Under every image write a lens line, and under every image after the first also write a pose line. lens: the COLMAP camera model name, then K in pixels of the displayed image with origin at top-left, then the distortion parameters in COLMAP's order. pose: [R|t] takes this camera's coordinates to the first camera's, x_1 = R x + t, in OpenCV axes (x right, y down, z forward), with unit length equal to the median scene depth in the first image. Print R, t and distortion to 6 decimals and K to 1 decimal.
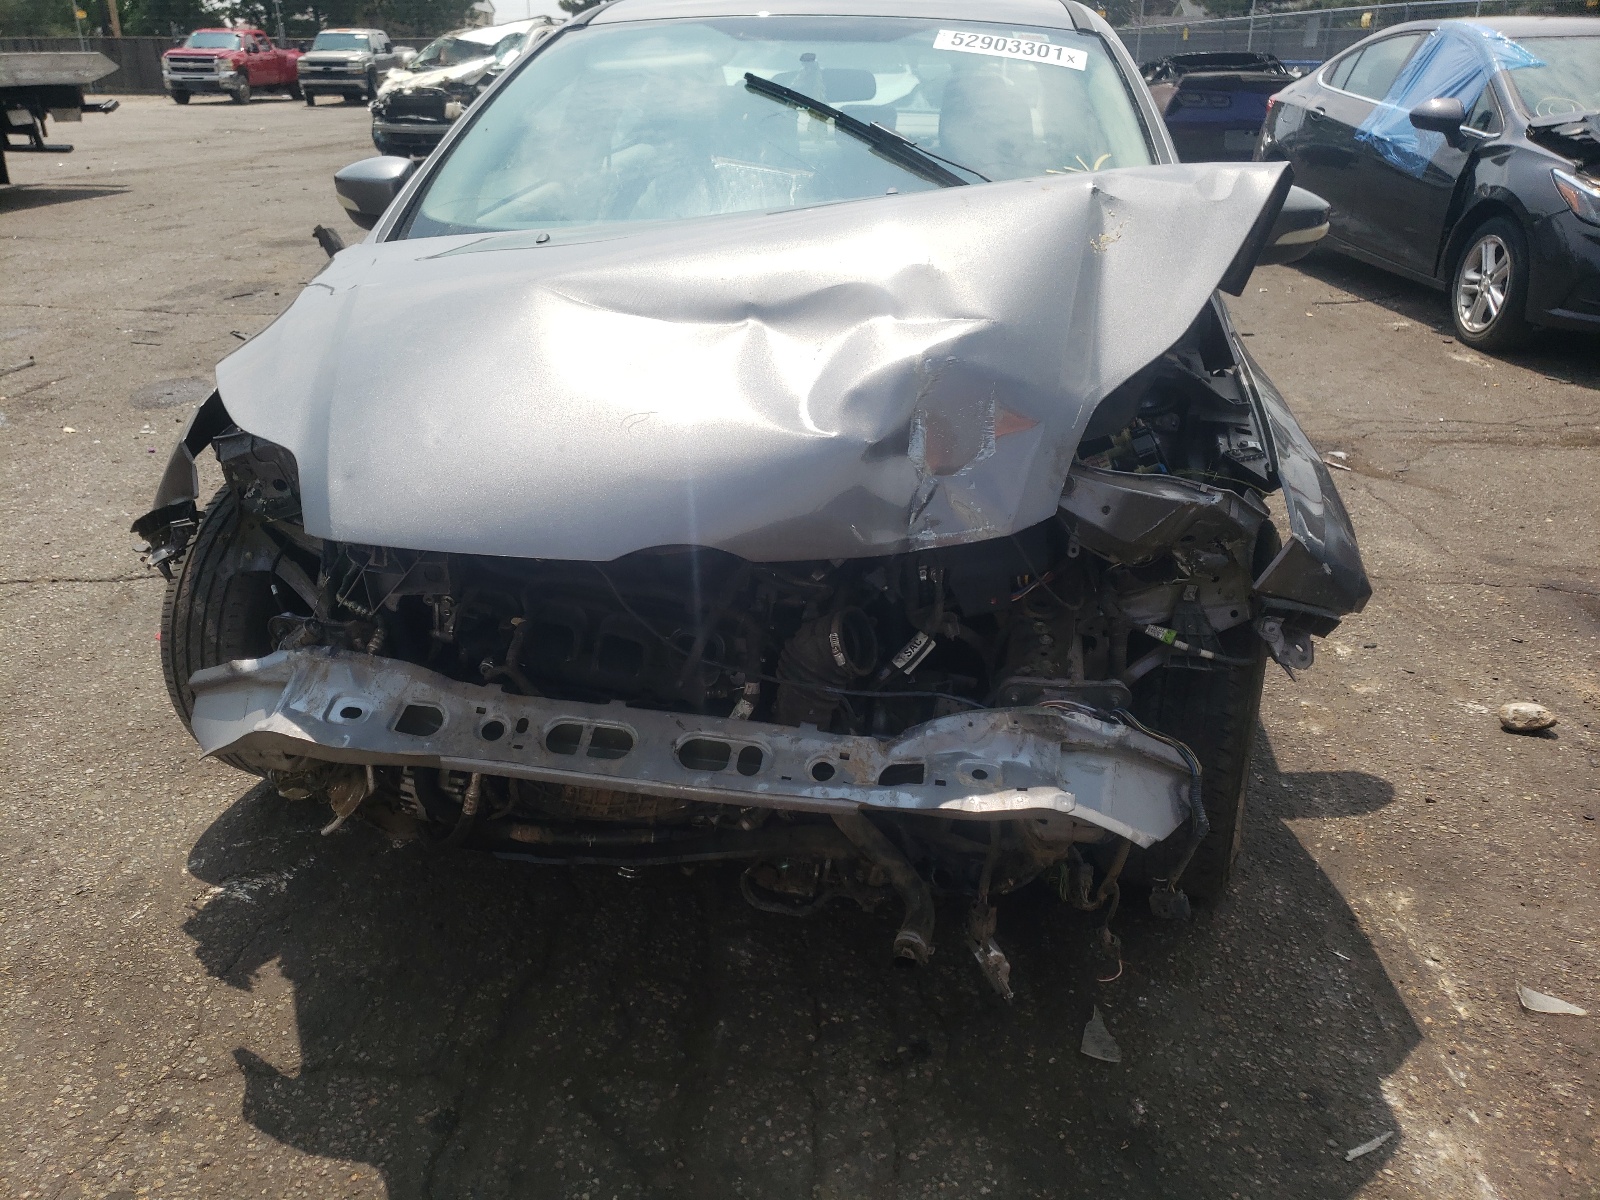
lens RADIAL K [[1209.5, 0, 800.0], [0, 1209.5, 600.0], [0, 0, 1]] dist [0.025080, 0.000029]
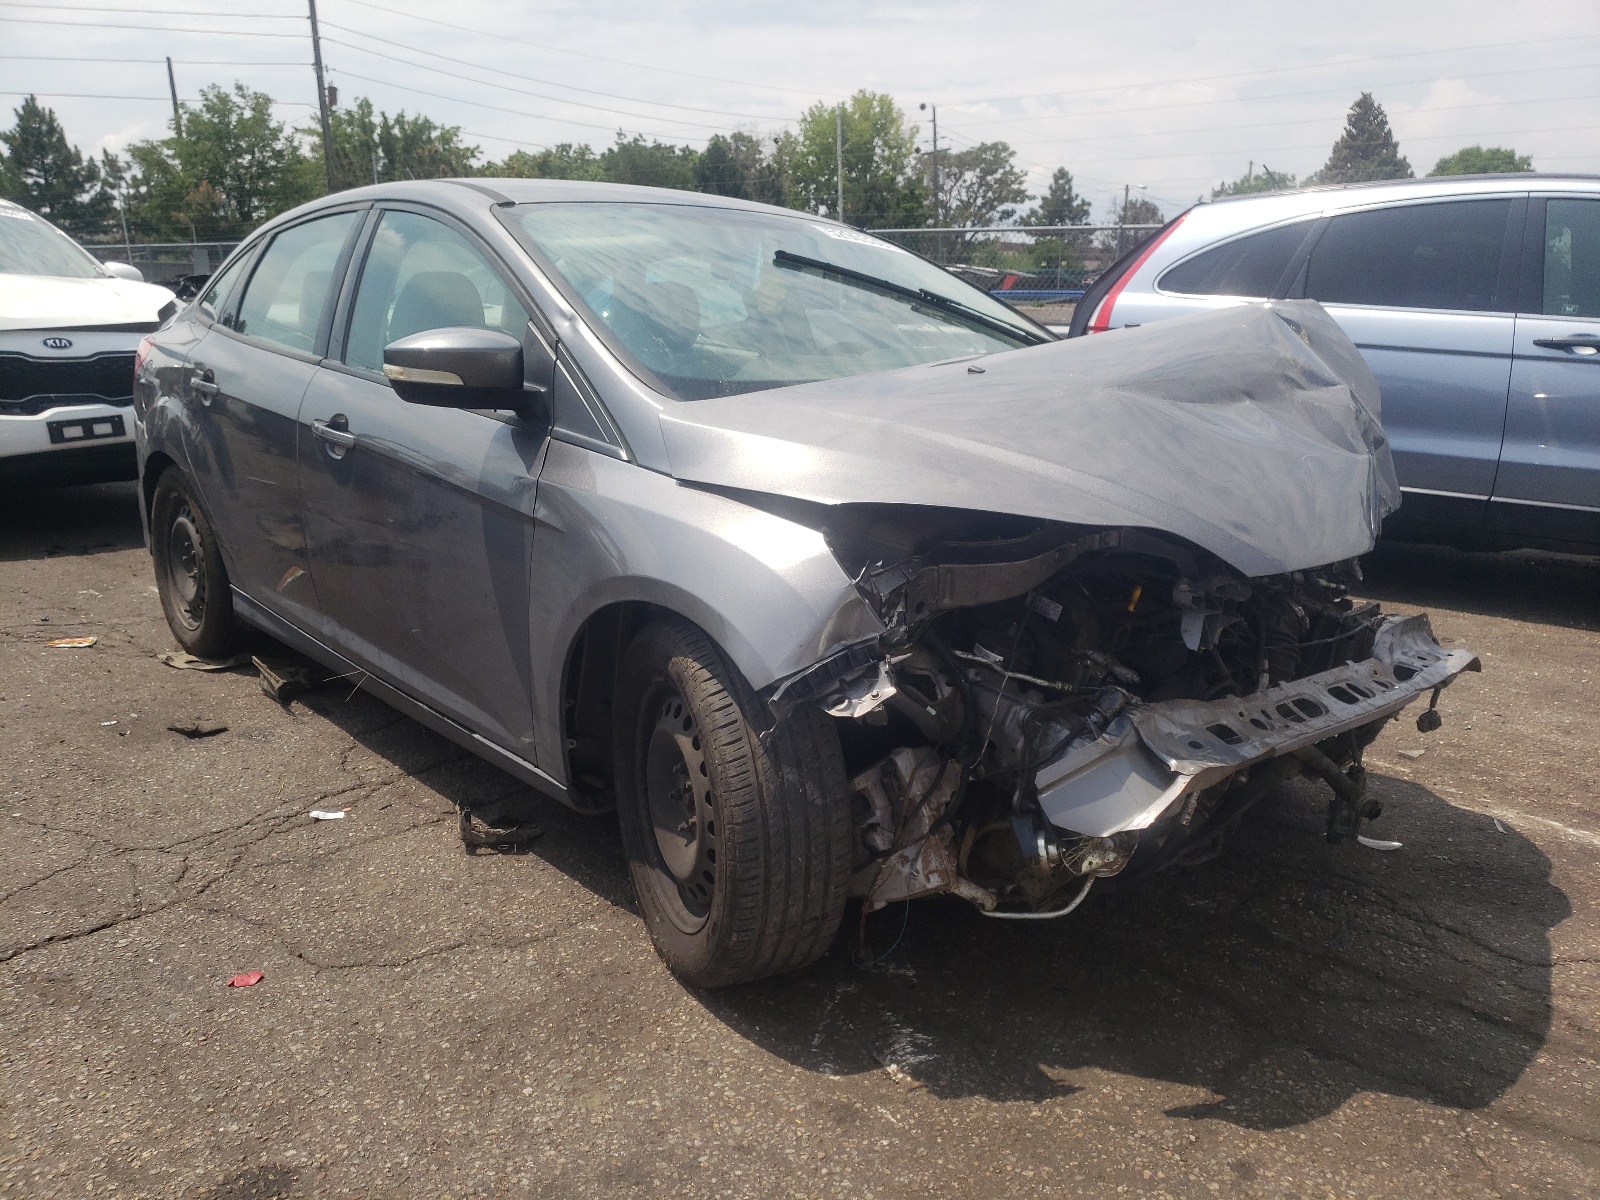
lens RADIAL K [[1174.4, 0, 800.0], [0, 1174.4, 600.0], [0, 0, 1]] dist [0.047302, 0.001671]
pose [[0.643479, -0.174979, 0.745196, -1.341624], [0.295144, 0.954962, -0.030623, -0.110085], [-0.706275, 0.239646, 0.666142, 0.440618]]
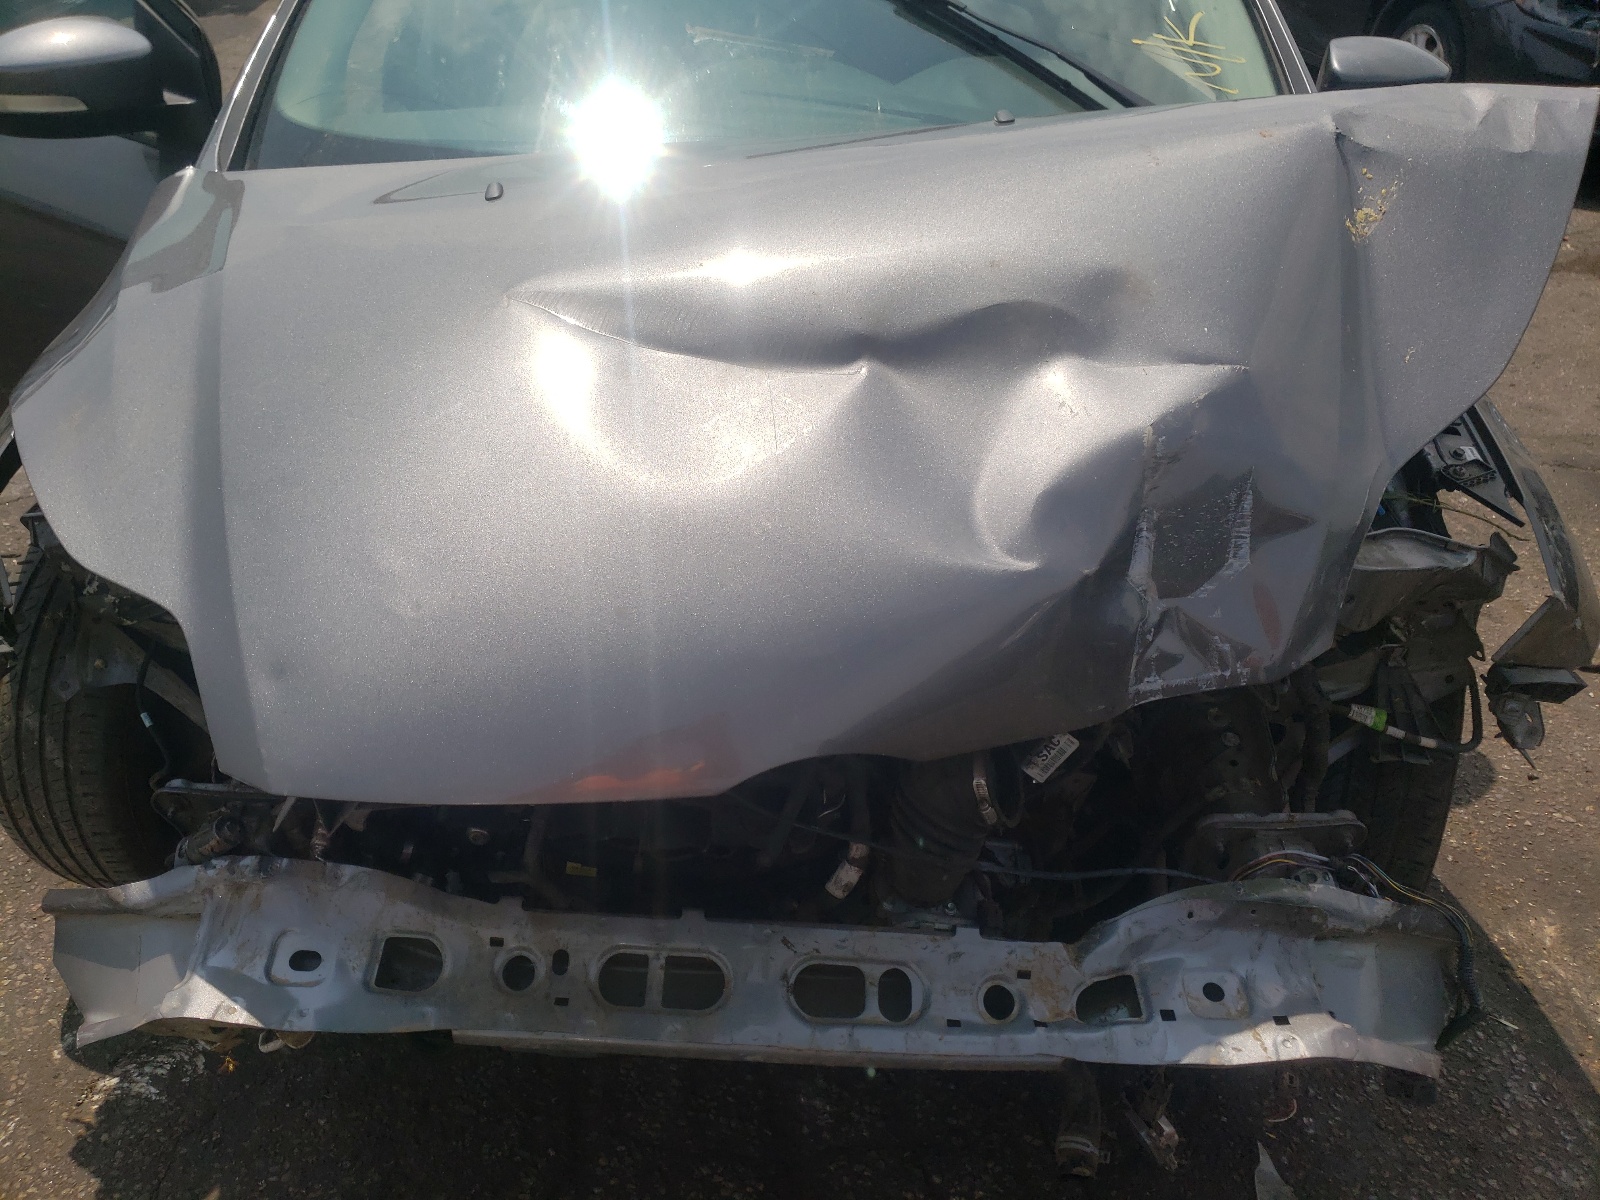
lens RADIAL K [[1237.7, 0, 801.4], [0, 1237.7, 579.3], [0, 0, 1]] dist [-0.045955, 0.093876]
pose [[0.991409, -0.063748, 0.114215, -0.145606], [0.045508, 0.986751, 0.155730, -0.199389], [-0.122629, -0.149194, 0.981174, 0.292369]]
